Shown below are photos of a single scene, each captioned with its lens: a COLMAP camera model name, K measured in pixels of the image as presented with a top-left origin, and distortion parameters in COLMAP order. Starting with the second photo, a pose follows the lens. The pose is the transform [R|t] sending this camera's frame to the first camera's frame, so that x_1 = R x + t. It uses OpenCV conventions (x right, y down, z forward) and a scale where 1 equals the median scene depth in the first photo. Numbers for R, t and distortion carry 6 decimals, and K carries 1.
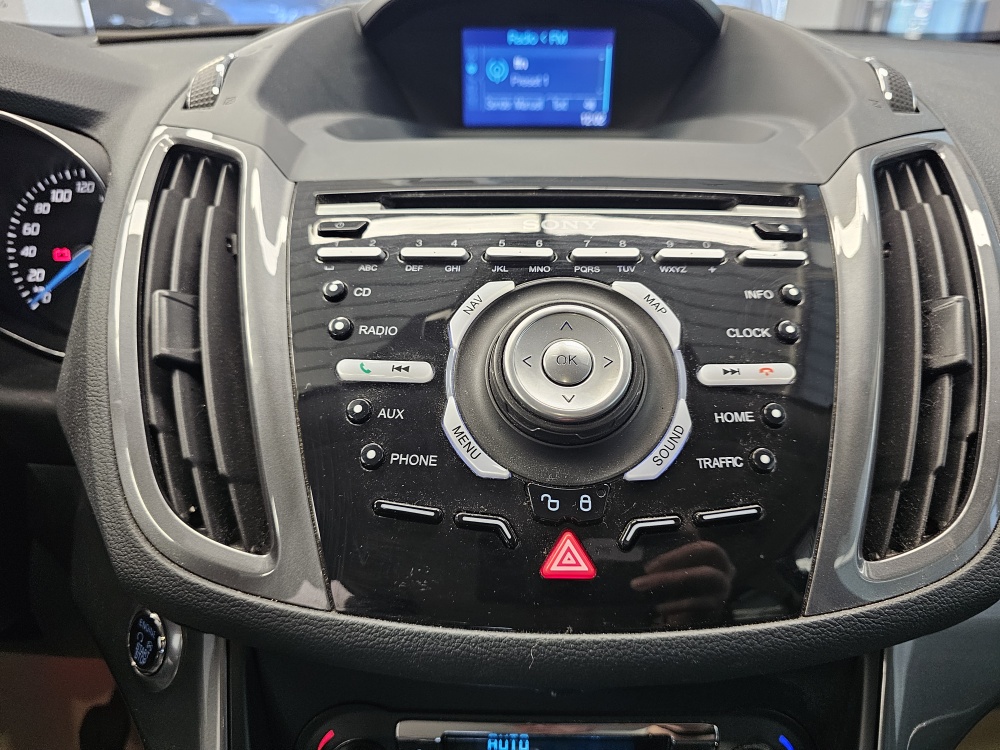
lens RADIAL K [[701.2, 0, 503.3], [0, 701.2, 379.4], [0, 0, 1]] dist [0.000086, -0.033905]
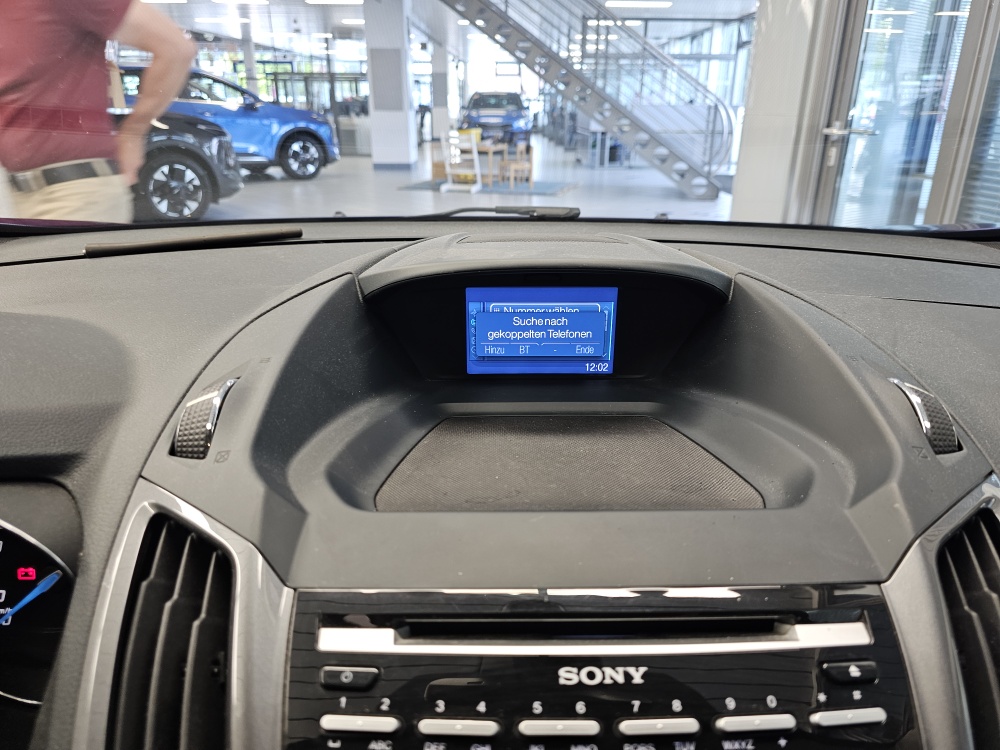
lens RADIAL K [[676.8, 0, 503.1], [0, 676.8, 375.3], [0, 0, 1]] dist [0.038455, -0.043850]
pose [[0.999571, -0.007654, 0.028264, -0.063508], [0.011050, 0.992462, -0.122050, -0.506083], [-0.027117, 0.122310, 0.992121, 0.122073]]
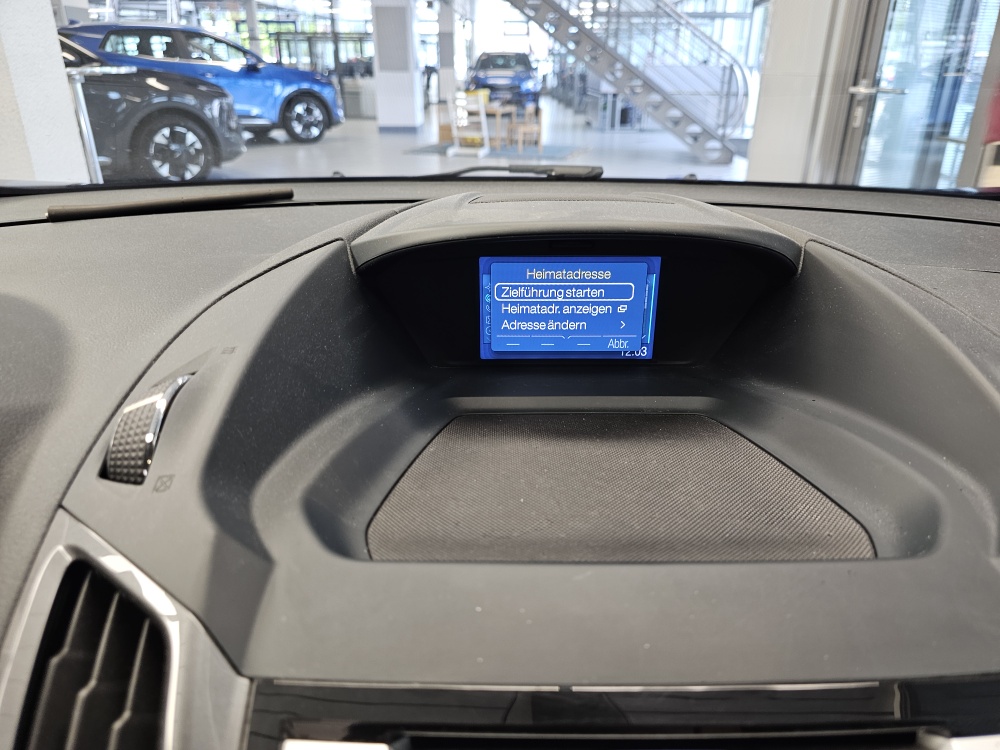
lens RADIAL K [[680.2, 0, 503.0], [0, 680.2, 370.5], [0, 0, 1]] dist [0.038114, -0.055965]
pose [[0.999827, -0.005028, 0.017898, -0.087479], [0.006482, 0.996602, -0.082117, -0.584459], [-0.017424, 0.082219, 0.996462, 0.401569]]
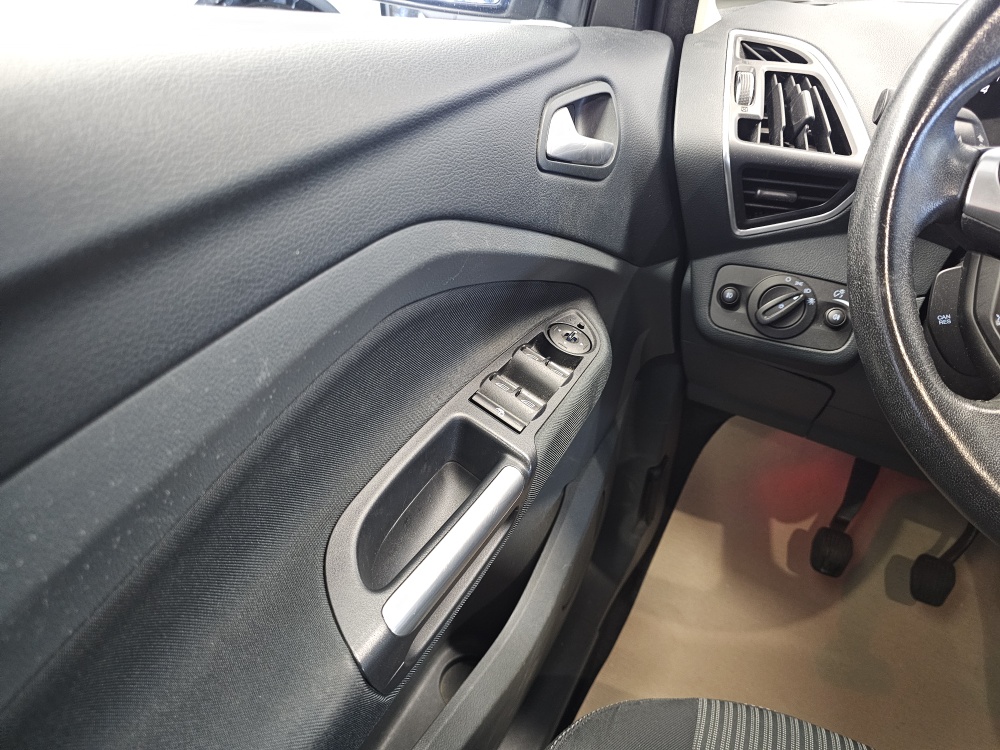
lens RADIAL K [[683.5, 0, 498.4], [0, 683.5, 370.0], [0, 0, 1]] dist [0.044361, -0.071460]
pose [[0.889617, 0.282857, -0.358570, -2.179686], [-0.263301, 0.959159, 0.103378, 0.643754], [0.373167, 0.002445, 0.927761, -1.123567]]
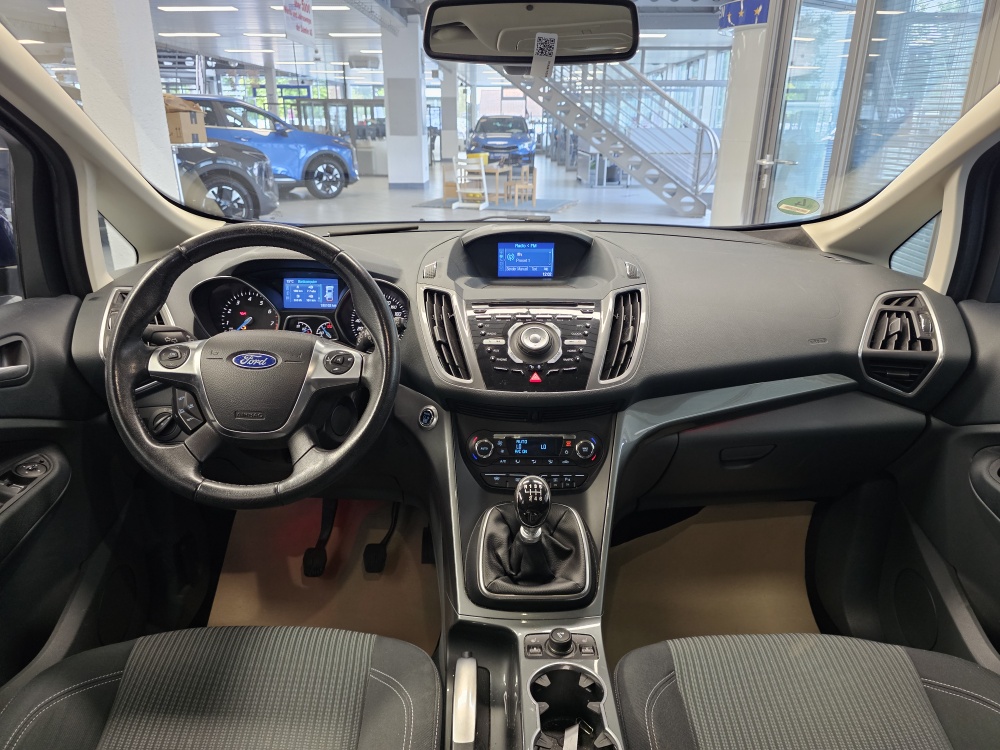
lens RADIAL K [[665.9, 0, 496.7], [0, 665.9, 377.3], [0, 0, 1]] dist [0.063564, -0.076482]
pose [[0.999920, -0.003315, 0.012191, -0.190159], [0.004993, 0.990098, -0.140289, 0.744672], [-0.011605, 0.140339, 0.990036, -2.918801]]
